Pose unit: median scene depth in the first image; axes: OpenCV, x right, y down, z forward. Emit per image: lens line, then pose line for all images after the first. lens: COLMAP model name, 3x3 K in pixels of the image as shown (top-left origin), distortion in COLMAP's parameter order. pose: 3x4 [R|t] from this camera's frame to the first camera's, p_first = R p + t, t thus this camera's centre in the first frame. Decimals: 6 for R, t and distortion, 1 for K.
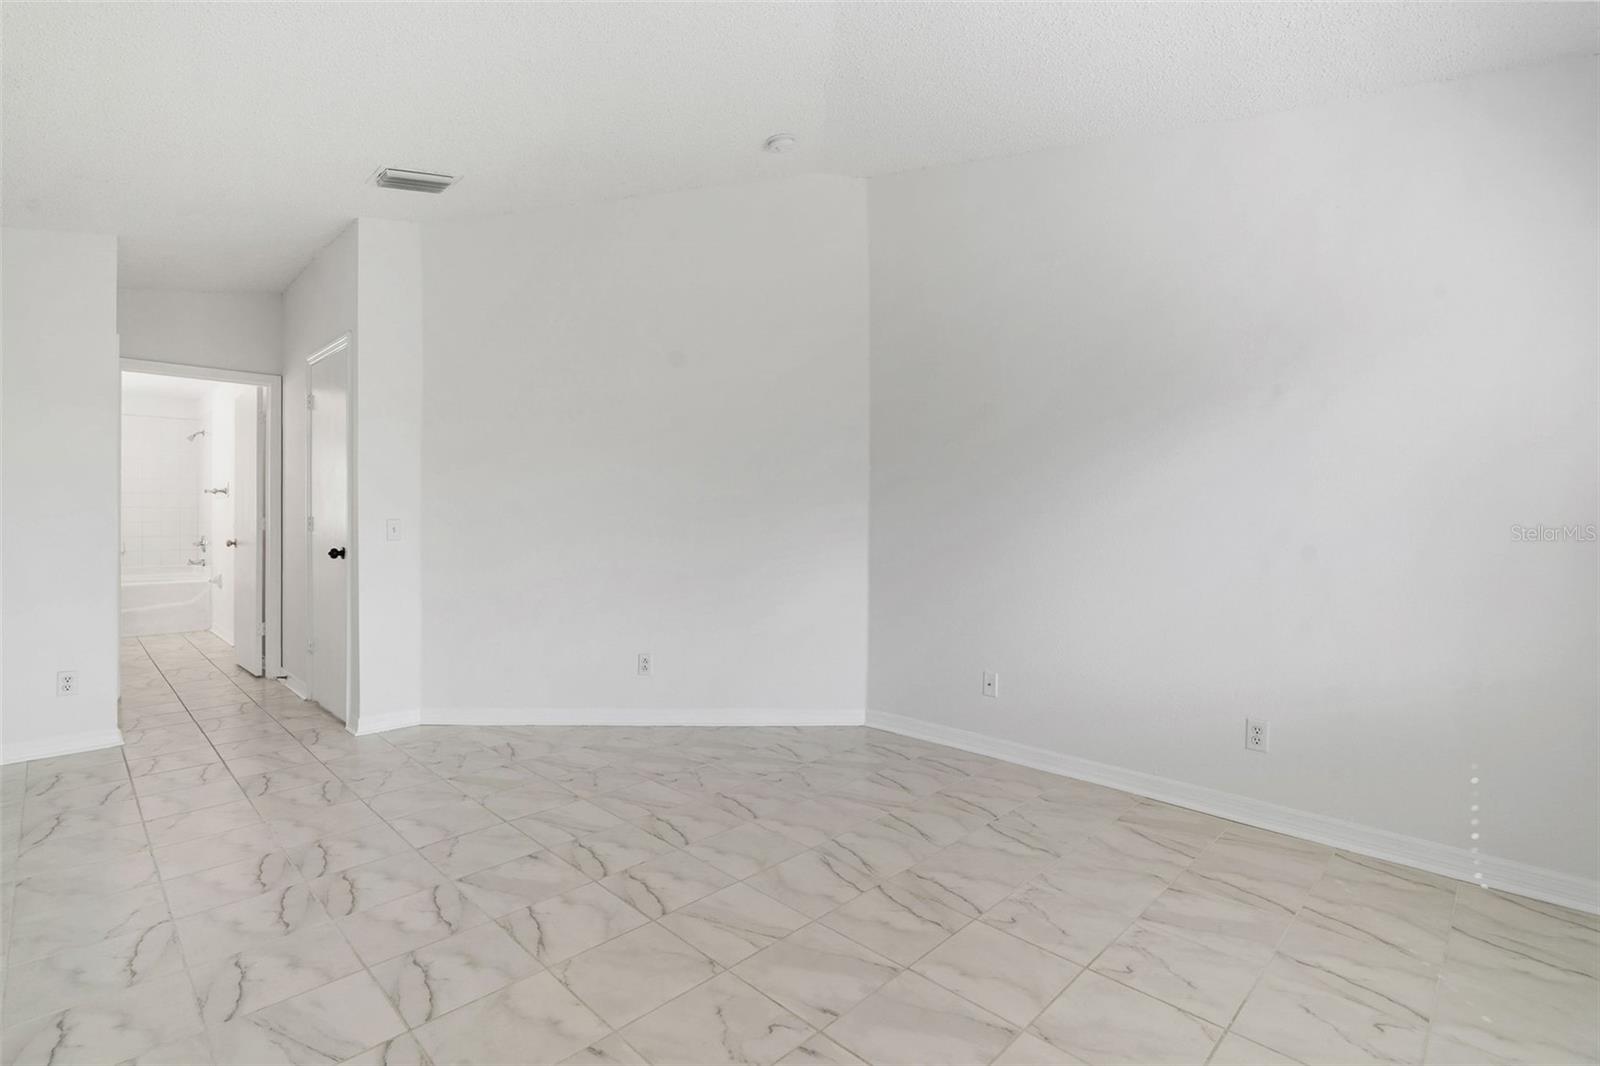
lens RADIAL K [[743.6, 0, 801.8], [0, 743.6, 524.0], [0, 0, 1]] dist [-0.007580, 0.000465]
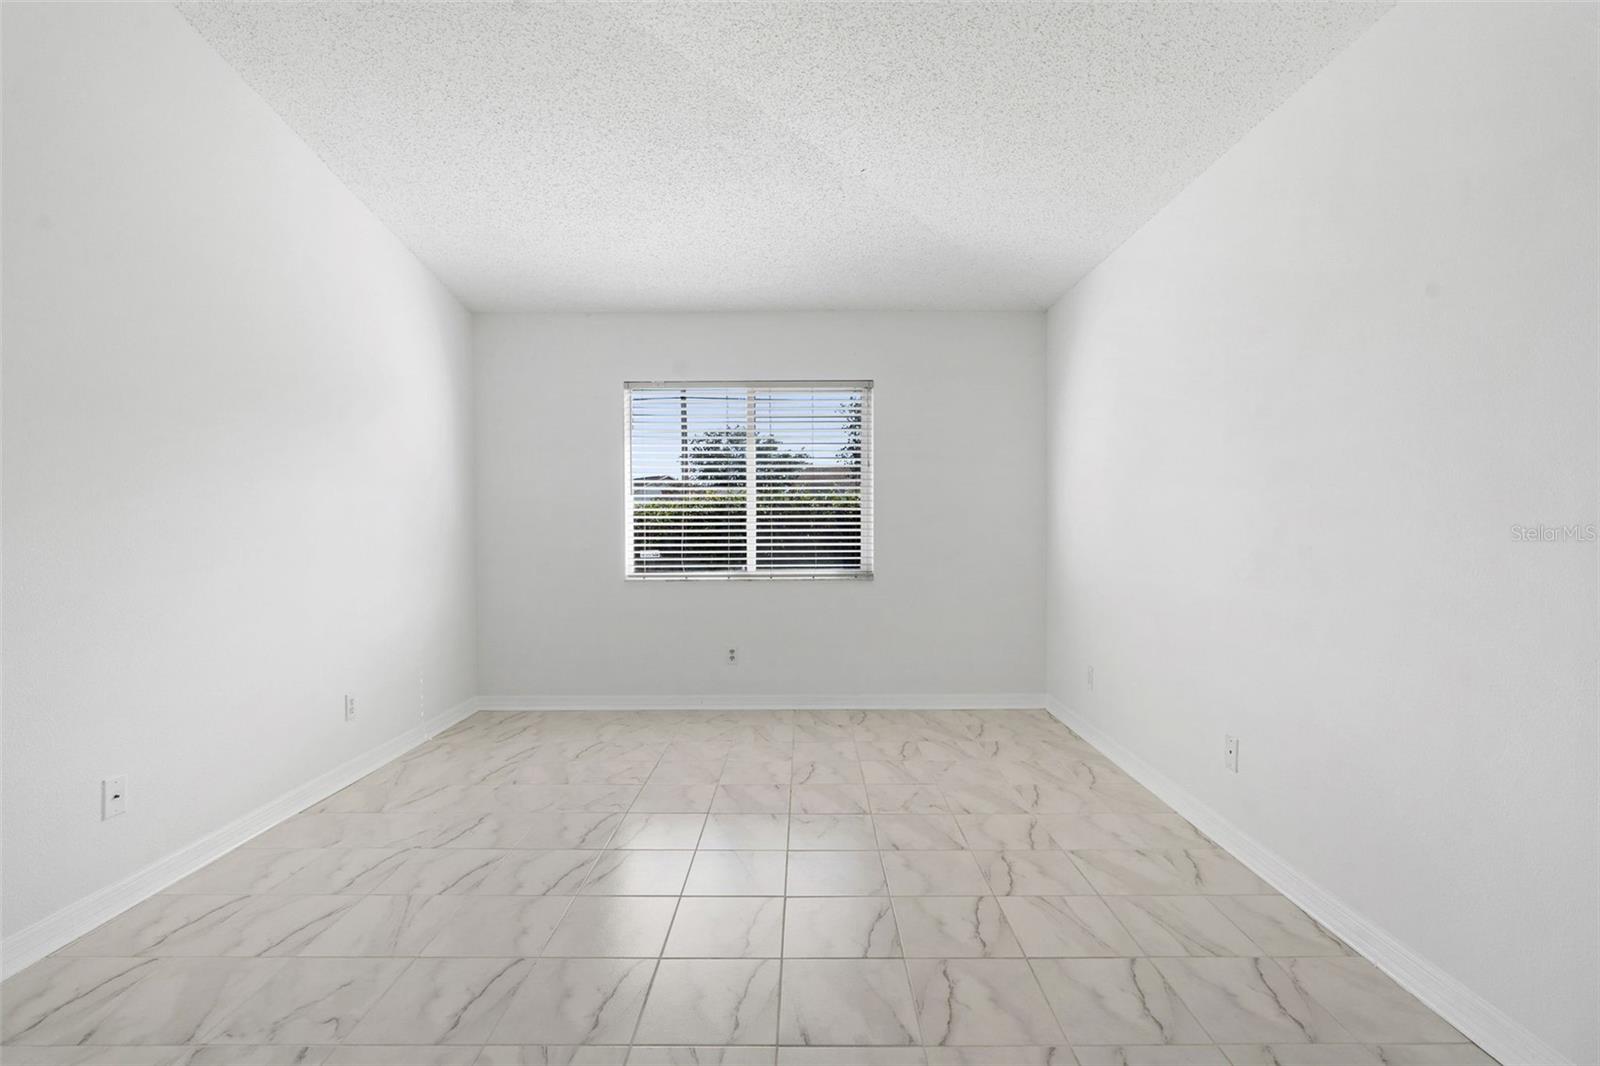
lens RADIAL K [[743.6, 0, 801.8], [0, 743.6, 524.0], [0, 0, 1]] dist [-0.007580, 0.000465]
pose [[-0.702019, 0.000159, 0.712158, -0.912878], [0.007874, 0.999941, 0.007539, -0.015466], [-0.712115, 0.010900, -0.701979, 1.604714]]
